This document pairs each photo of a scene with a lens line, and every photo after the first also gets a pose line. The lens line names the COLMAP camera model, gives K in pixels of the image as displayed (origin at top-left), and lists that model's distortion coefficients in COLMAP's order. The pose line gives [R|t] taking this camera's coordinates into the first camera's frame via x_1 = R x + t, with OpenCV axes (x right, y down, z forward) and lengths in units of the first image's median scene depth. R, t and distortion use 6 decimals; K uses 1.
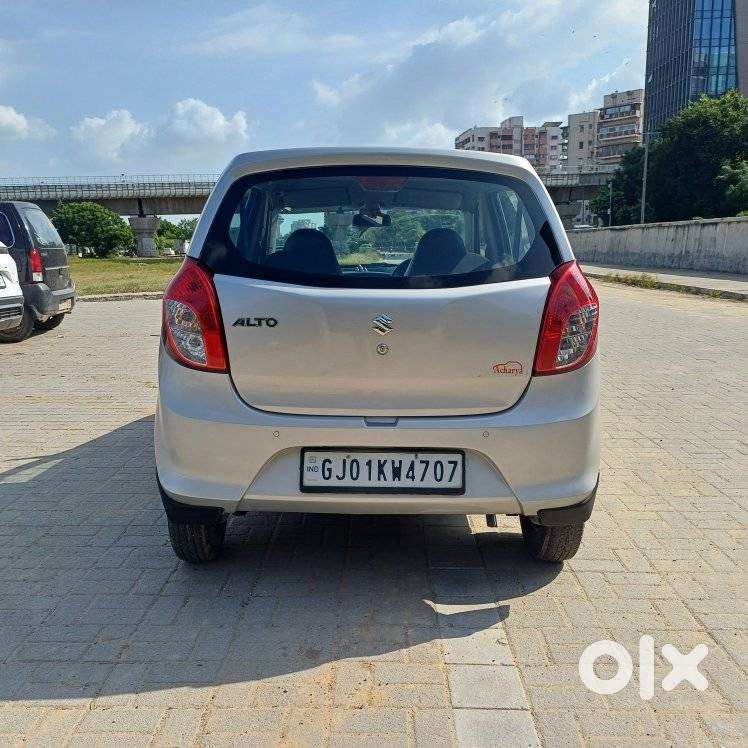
lens RADIAL K [[769.1, 0, 368.1], [0, 769.1, 372.9], [0, 0, 1]] dist [0.050755, 0.000000]
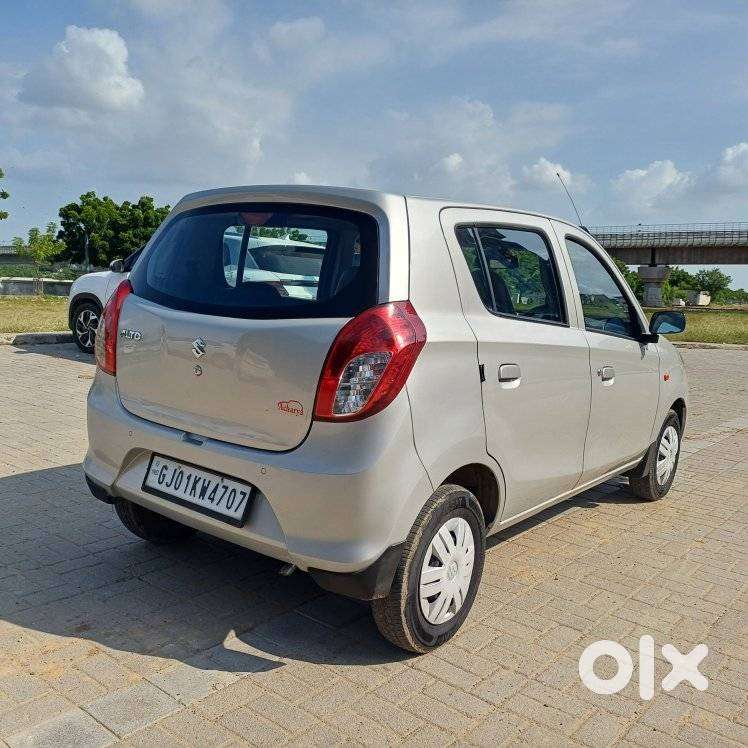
lens RADIAL K [[769.1, 0, 368.6], [0, 769.1, 372.8], [0, 0, 1]] dist [0.050755, 0.000000]
pose [[0.770127, 0.119721, -0.626555, 0.824265], [-0.158616, 0.987320, -0.006307, -0.055741], [0.617856, 0.104239, 0.779351, 0.305876]]
